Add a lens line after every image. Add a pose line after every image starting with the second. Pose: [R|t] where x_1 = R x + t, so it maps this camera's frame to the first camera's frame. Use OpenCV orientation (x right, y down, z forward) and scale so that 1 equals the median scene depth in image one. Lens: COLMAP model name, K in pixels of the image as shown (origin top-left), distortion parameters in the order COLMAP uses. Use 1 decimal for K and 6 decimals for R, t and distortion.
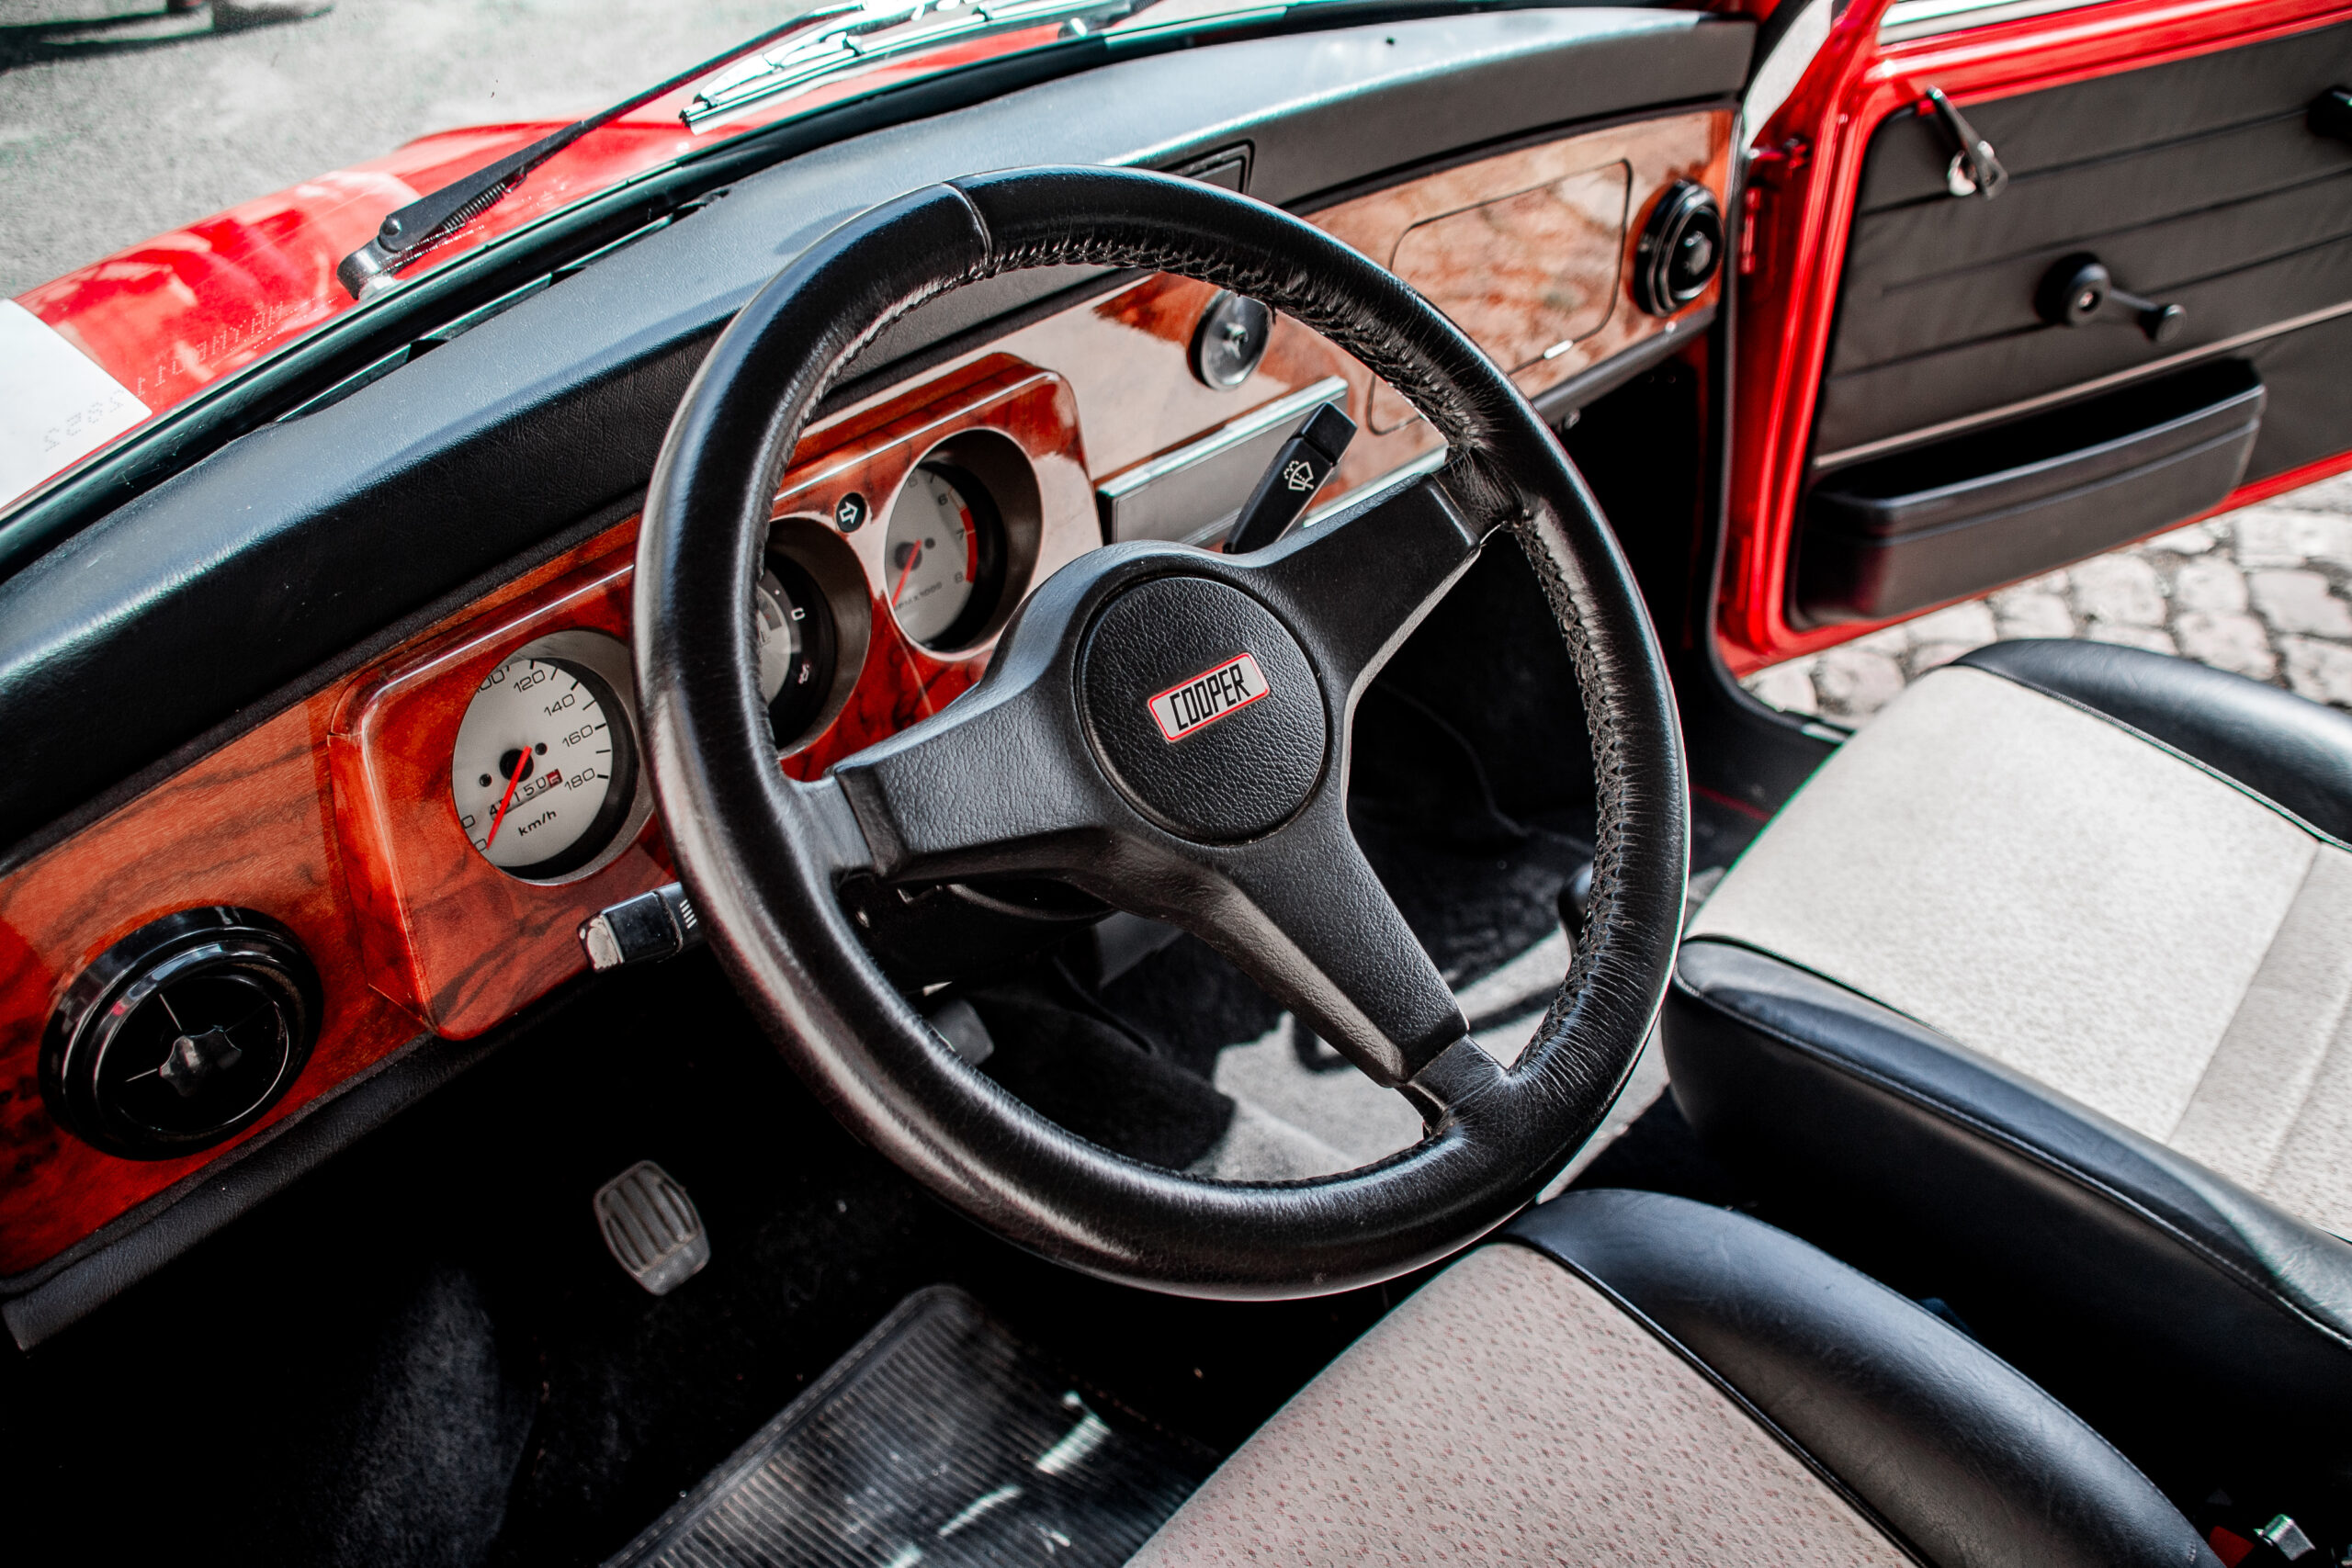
lens RADIAL K [[1836.0, 0, 1176.0], [0, 1836.0, 784.0], [0, 0, 1]] dist [-0.149087, 0.109595]
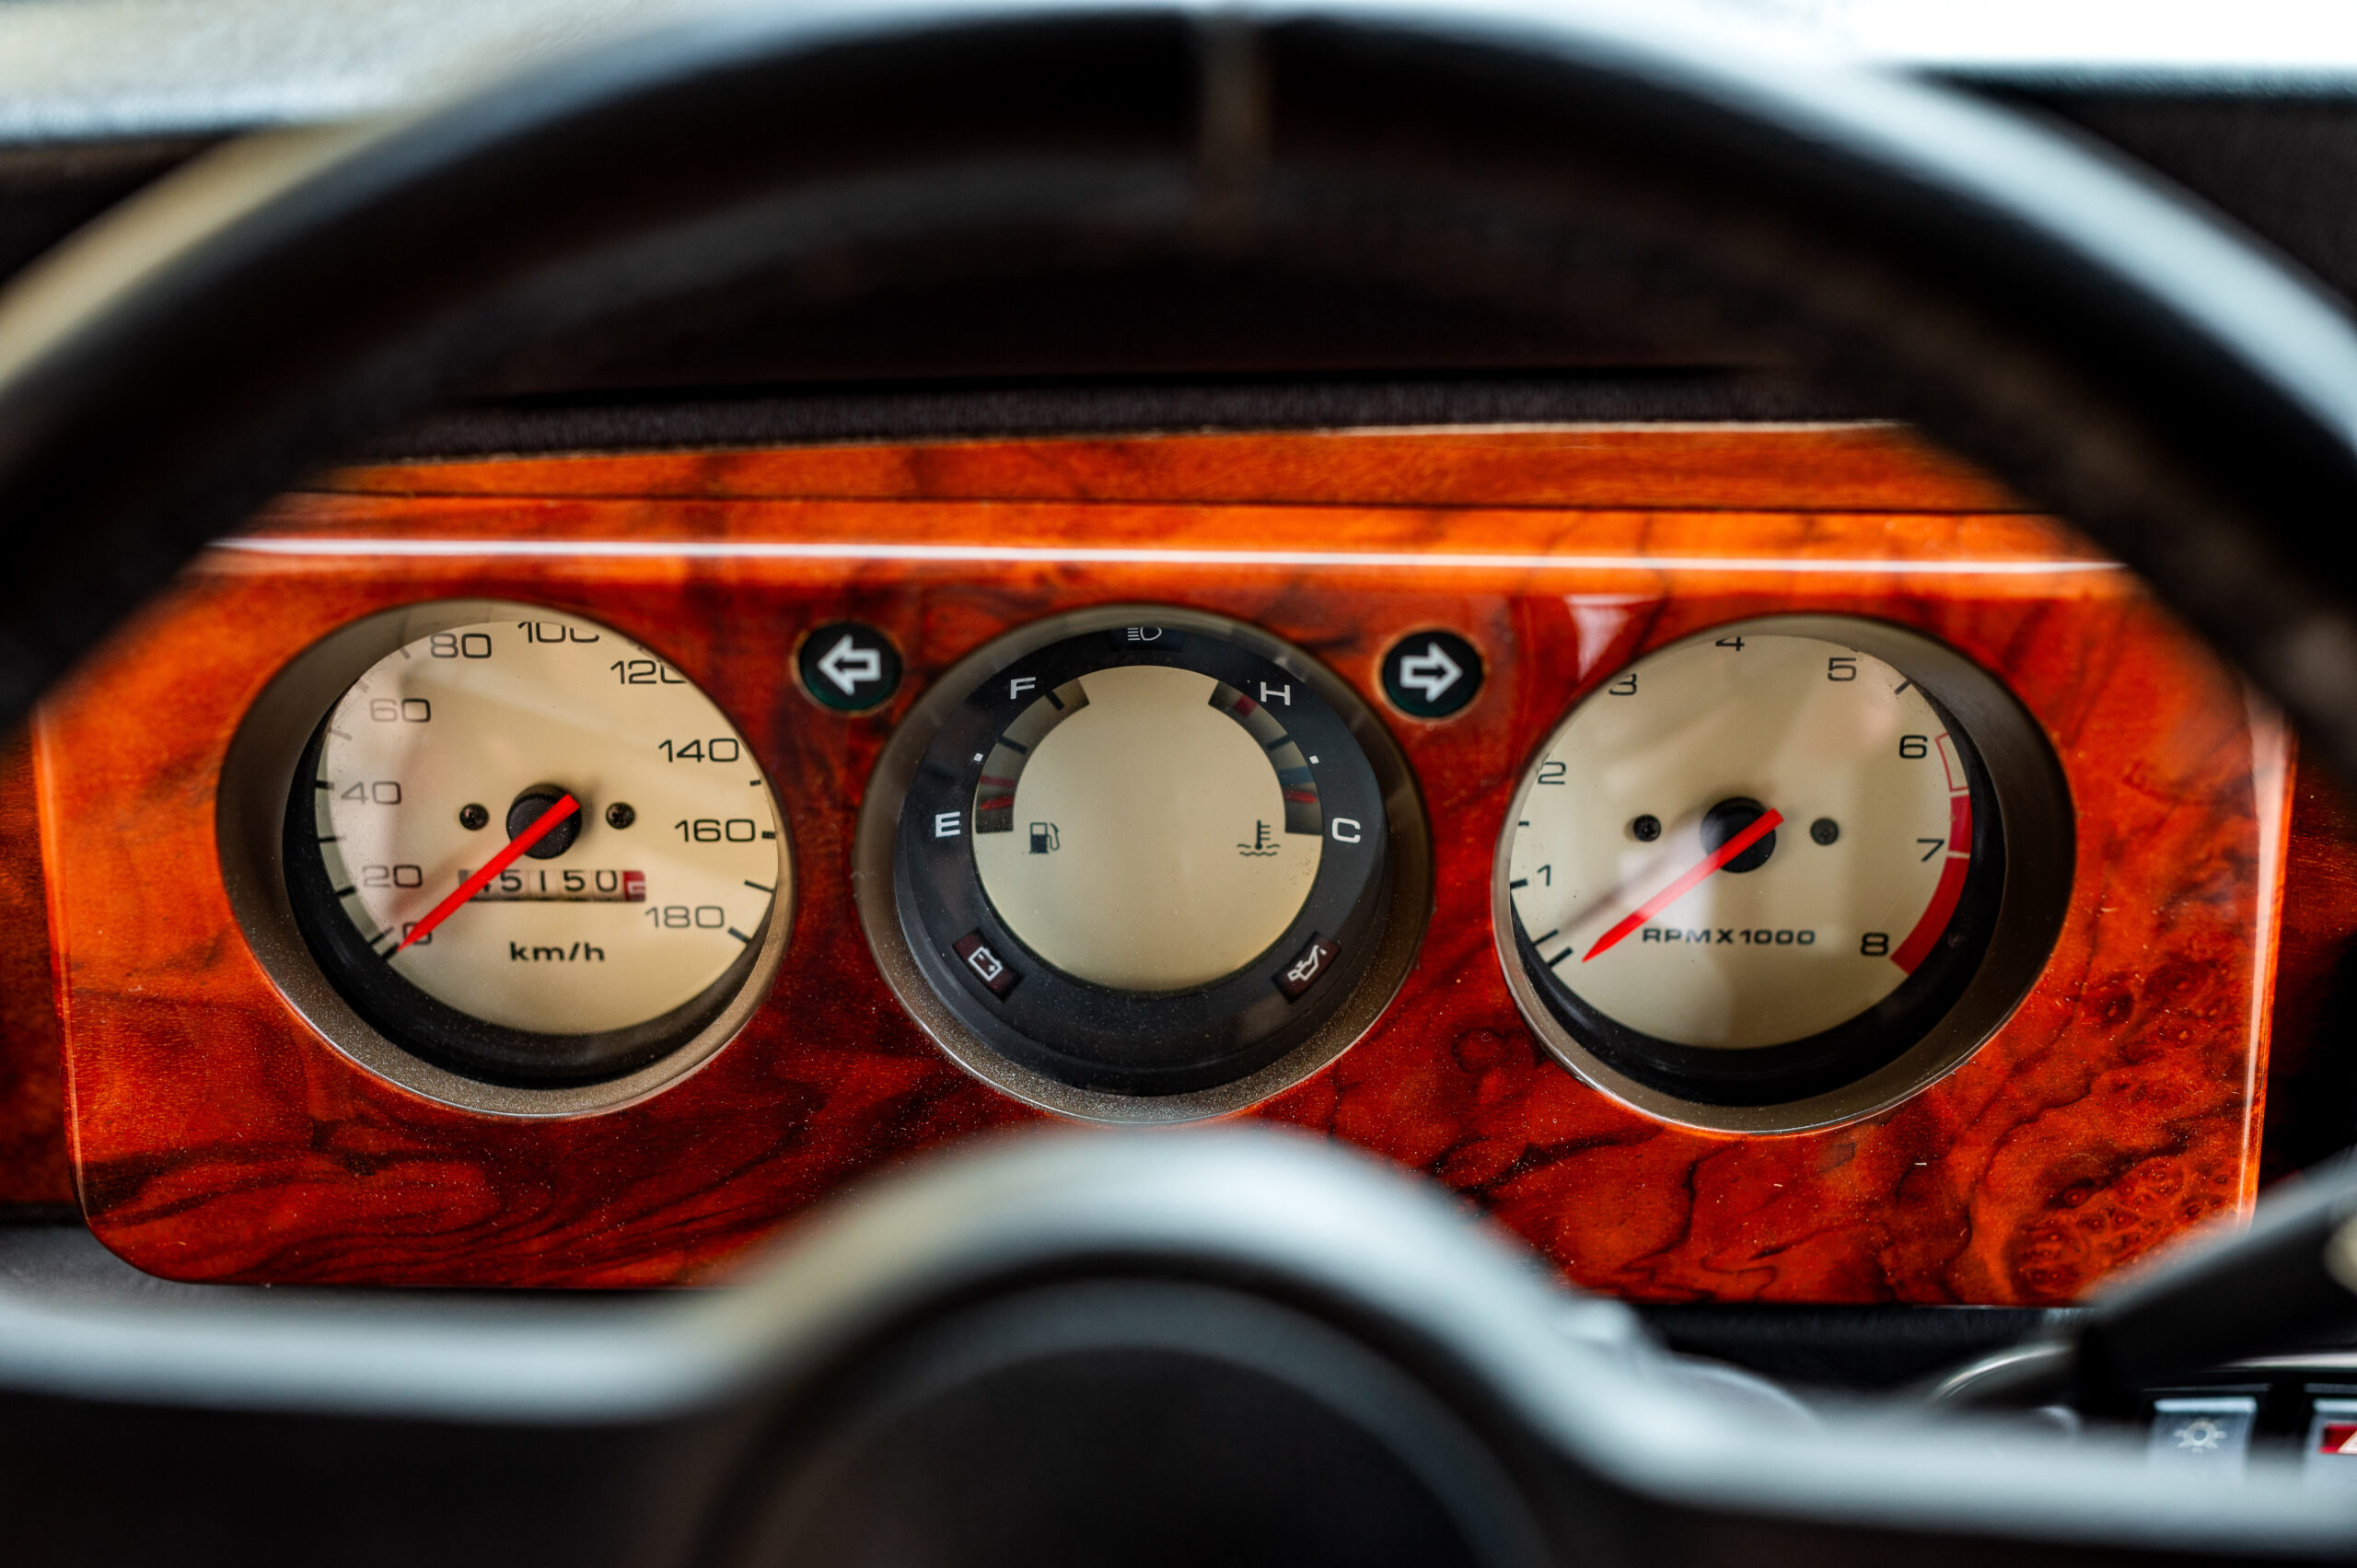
lens RADIAL K [[3417.2, 0, 1184.8], [0, 3417.2, 742.4], [0, 0, 1]] dist [-0.005478, 0.010866]
pose [[0.640095, 0.463525, -0.612718, 0.236558], [-0.469421, 0.867285, 0.165711, -0.230398], [0.608212, 0.181552, 0.772733, 0.409471]]
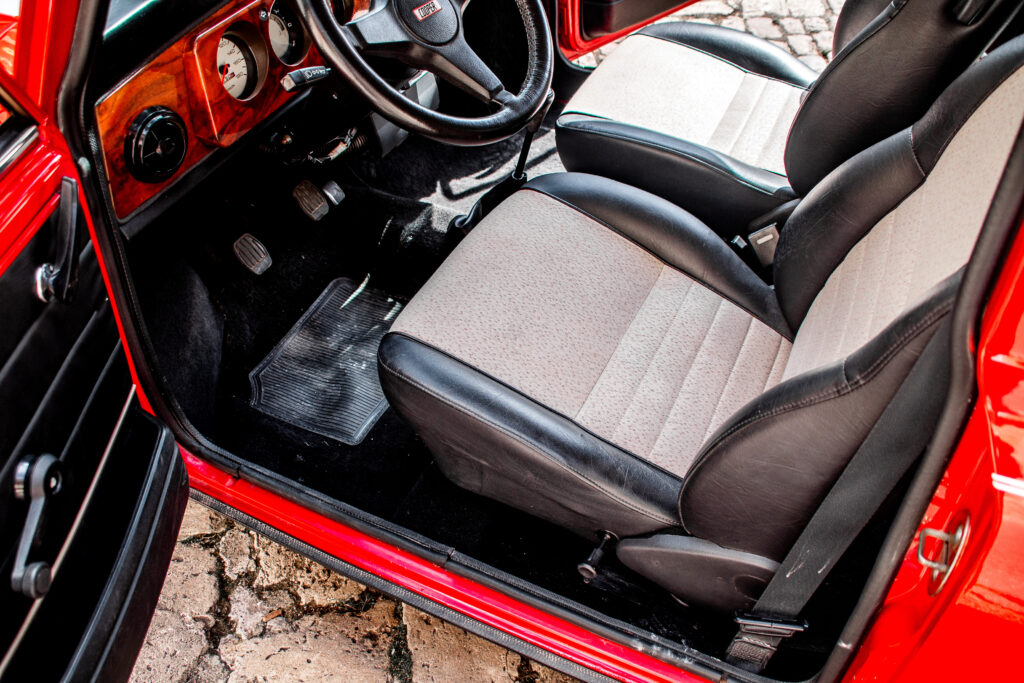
lens RADIAL K [[799.4, 0, 512.0], [0, 799.4, 341.5], [0, 0, 1]] dist [-0.149087, 0.109595]
pose [[0.968357, -0.173620, 0.179276, -0.177483], [0.138038, 0.971076, 0.194827, 0.264531], [-0.207917, -0.163915, 0.964314, -0.583660]]
